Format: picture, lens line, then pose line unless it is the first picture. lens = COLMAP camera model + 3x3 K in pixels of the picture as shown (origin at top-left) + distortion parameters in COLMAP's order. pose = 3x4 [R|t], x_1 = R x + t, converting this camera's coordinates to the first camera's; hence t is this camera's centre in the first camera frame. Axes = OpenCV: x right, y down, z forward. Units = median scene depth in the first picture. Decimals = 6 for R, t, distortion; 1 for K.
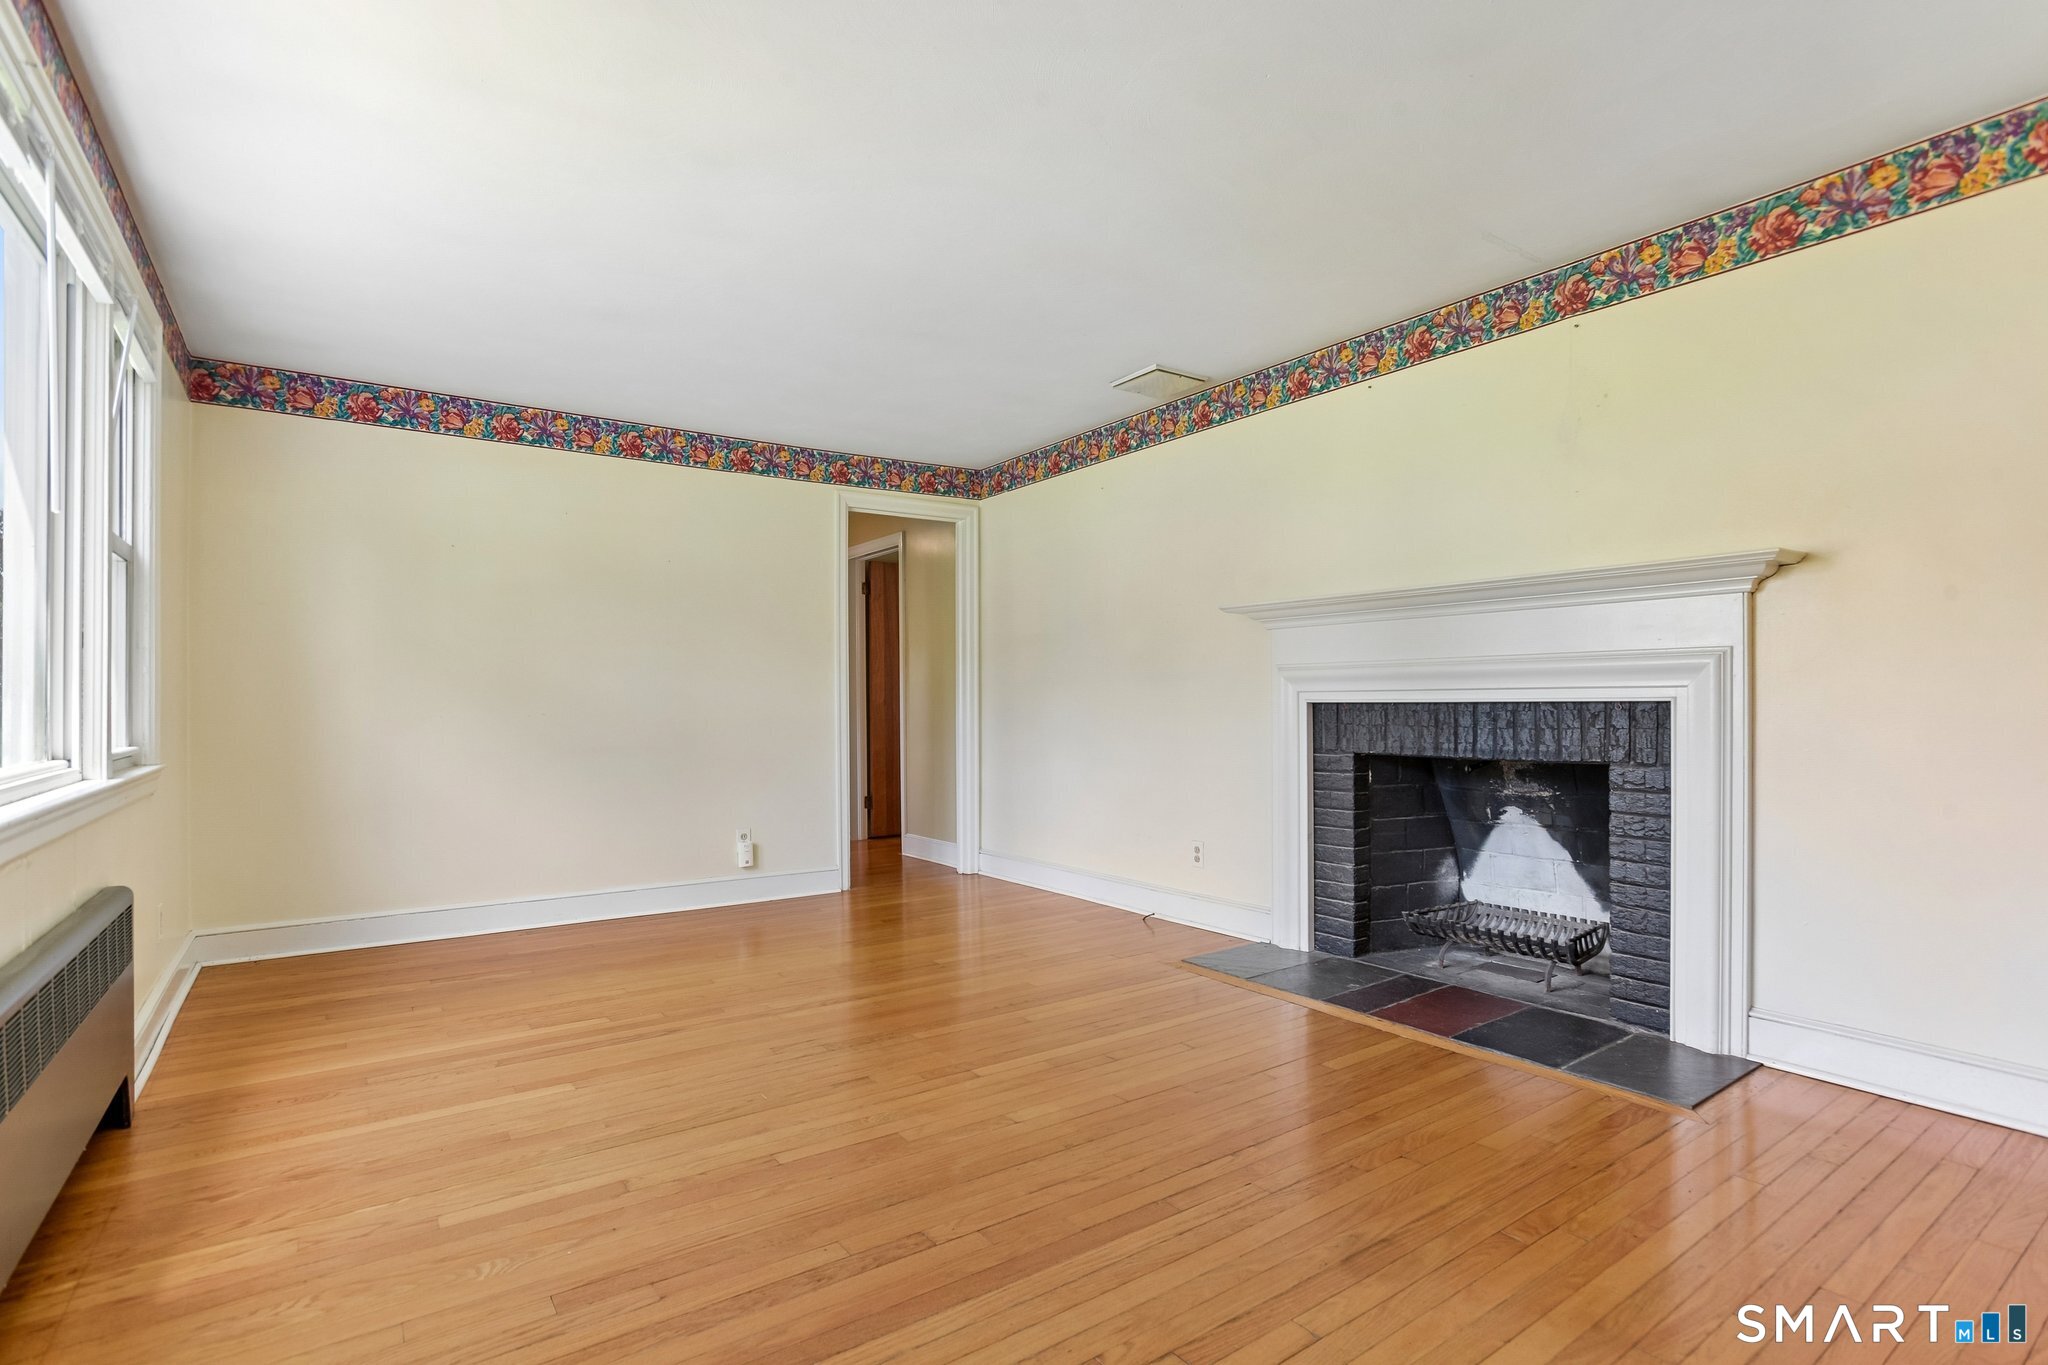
lens RADIAL K [[993.9, 0, 1030.6], [0, 993.9, 700.6], [0, 0, 1]] dist [-0.039842, 0.017298]
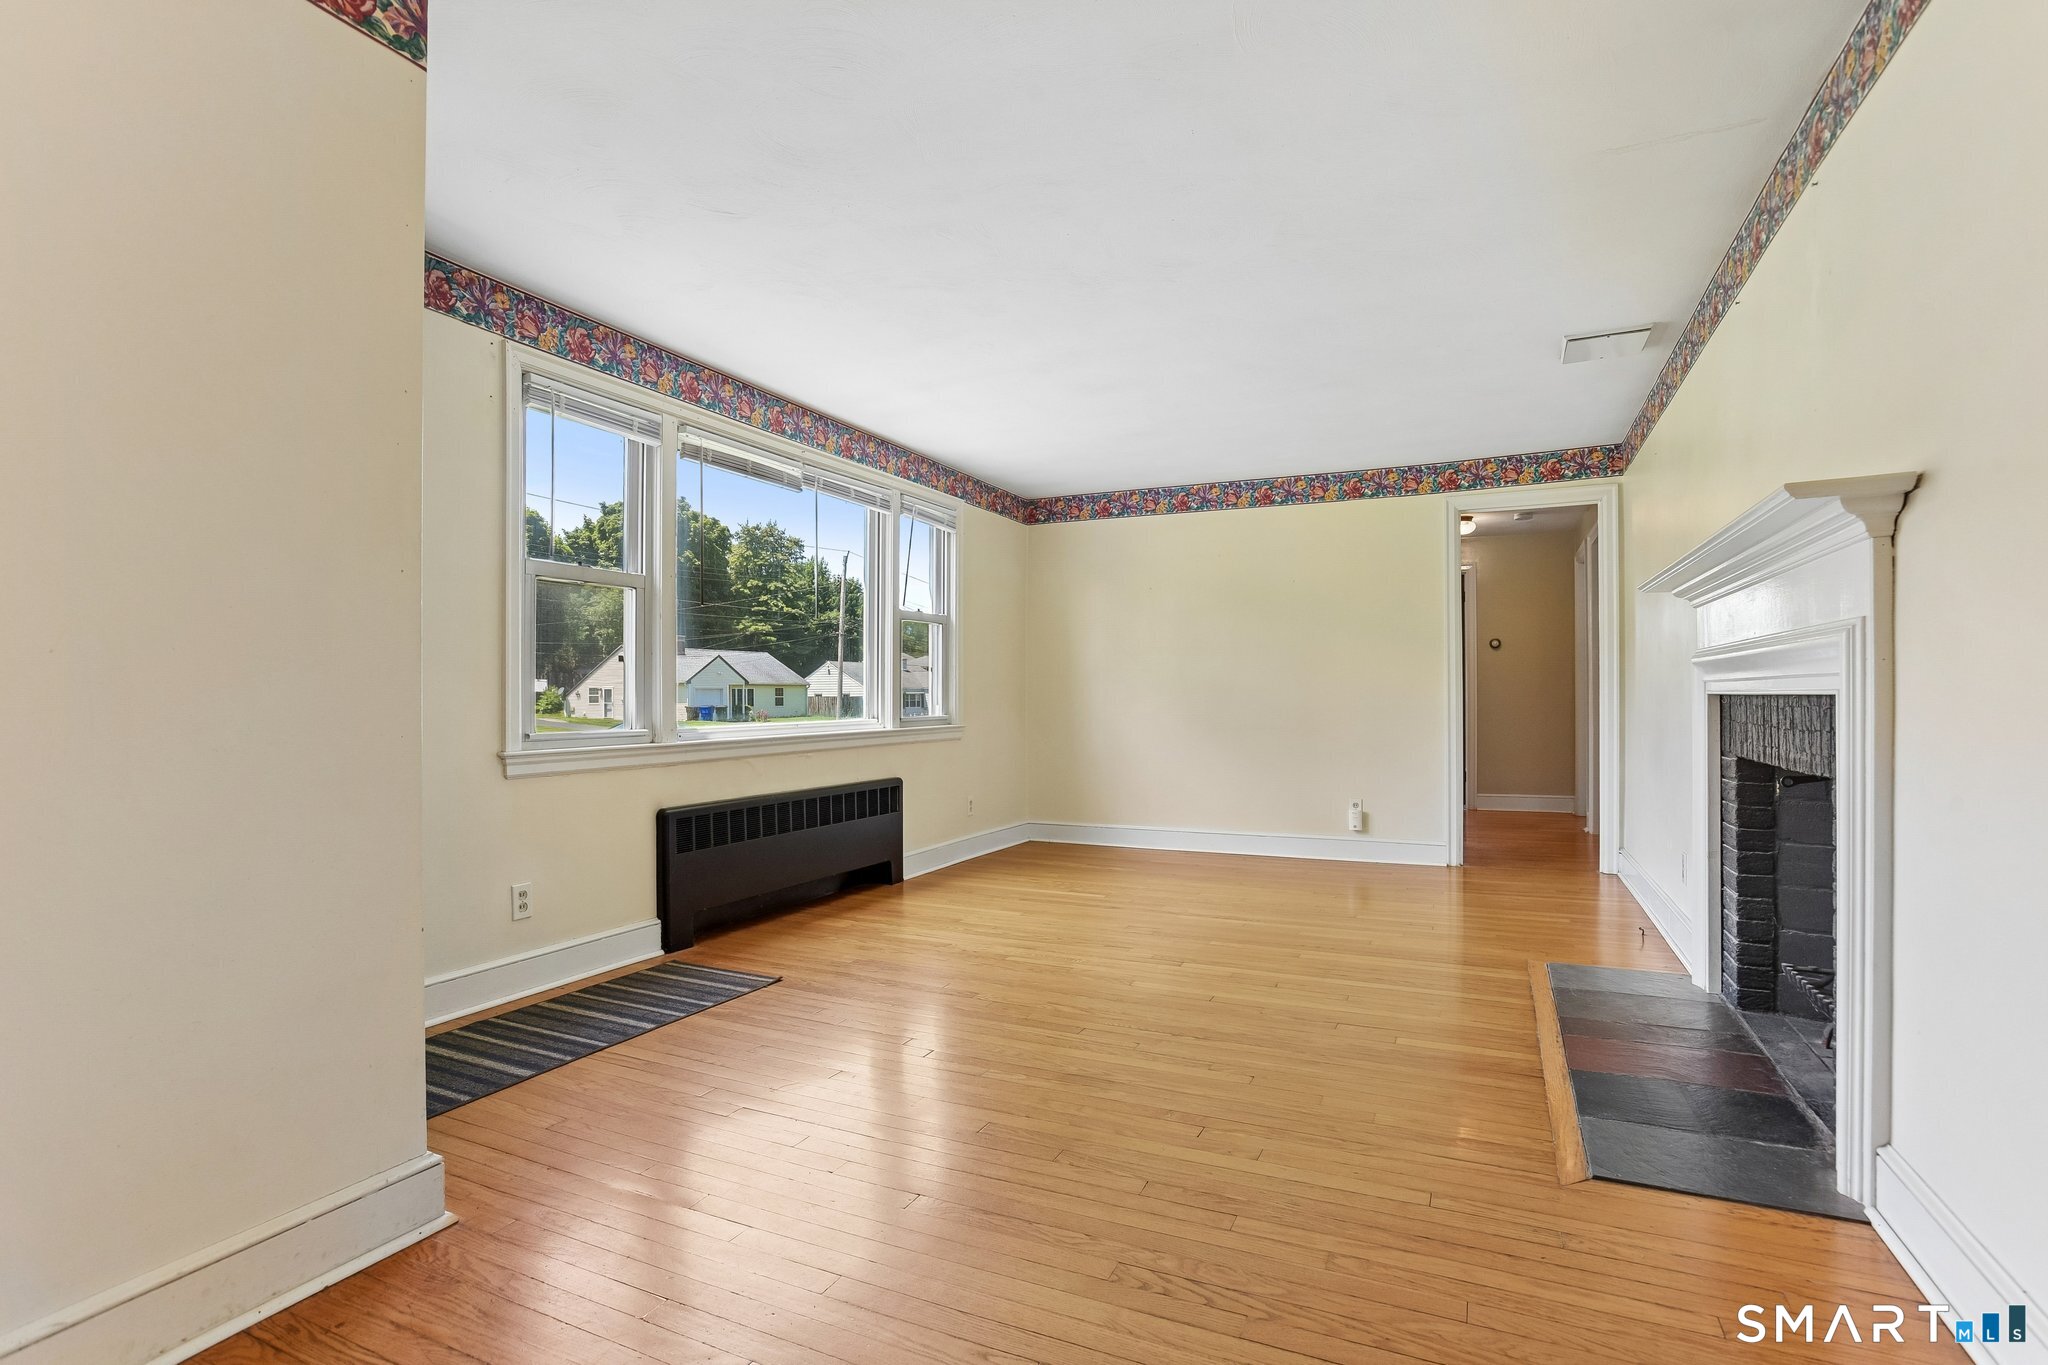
lens RADIAL K [[993.9, 0, 1037.1], [0, 993.9, 683.6], [0, 0, 1]] dist [-0.039842, 0.017298]
pose [[0.495264, -0.005131, -0.868727, 0.689493], [0.000658, 0.999984, -0.005531, -0.002659], [0.868742, 0.002168, 0.495260, 0.096673]]
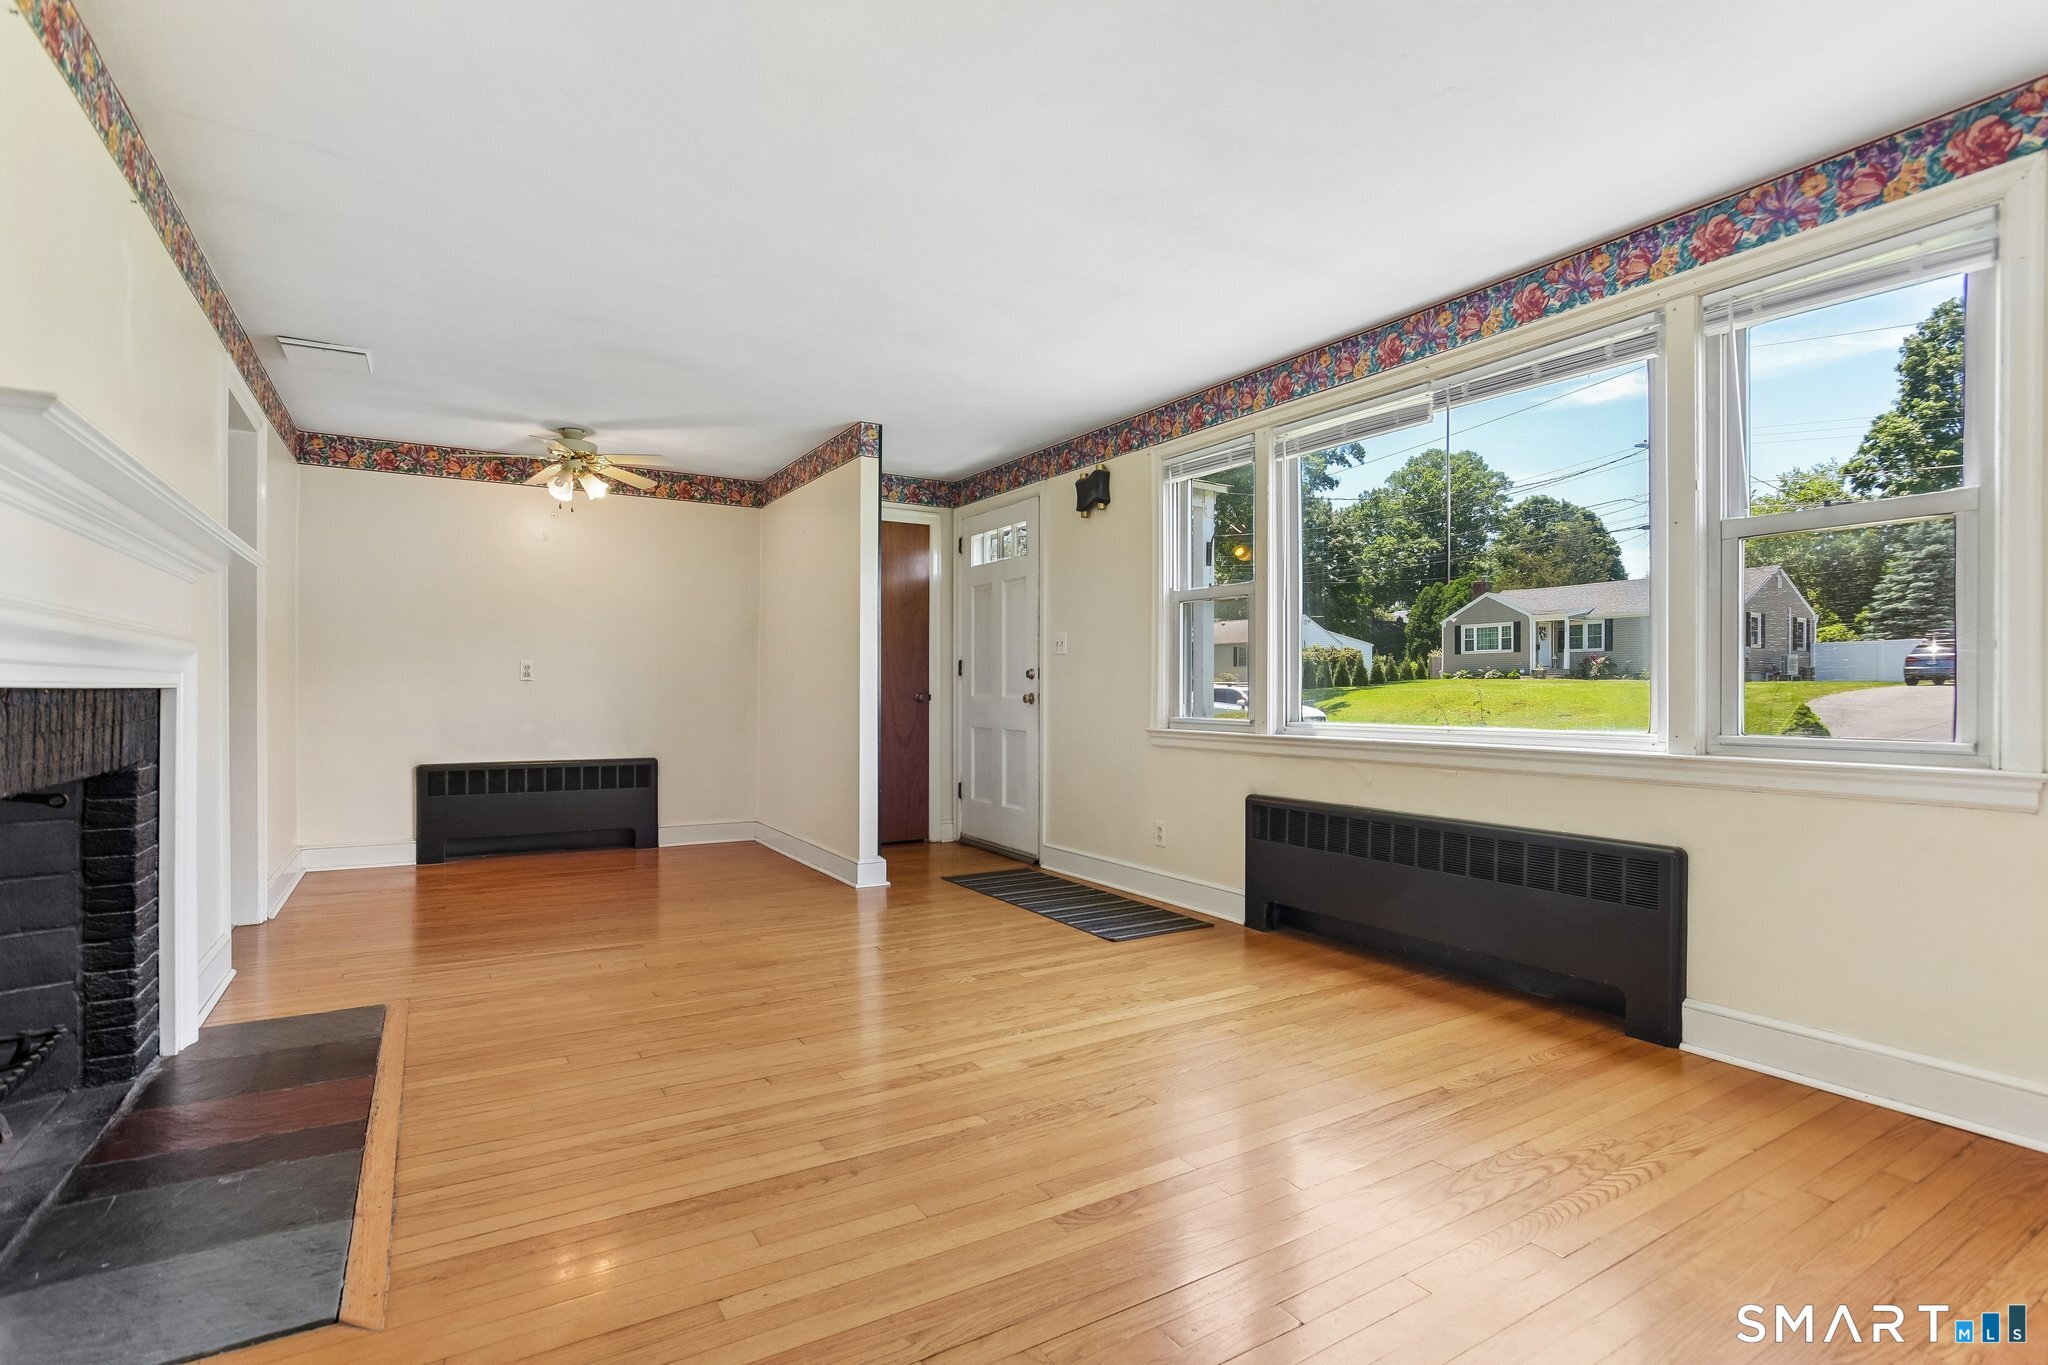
lens RADIAL K [[993.9, 0, 1033.3], [0, 993.9, 683.5], [0, 0, 1]] dist [-0.039842, 0.017298]
pose [[-0.997536, 0.002926, 0.070095, -0.154746], [0.002395, 0.999968, -0.007650, 0.003608], [-0.070116, -0.007463, -0.997511, 1.303243]]
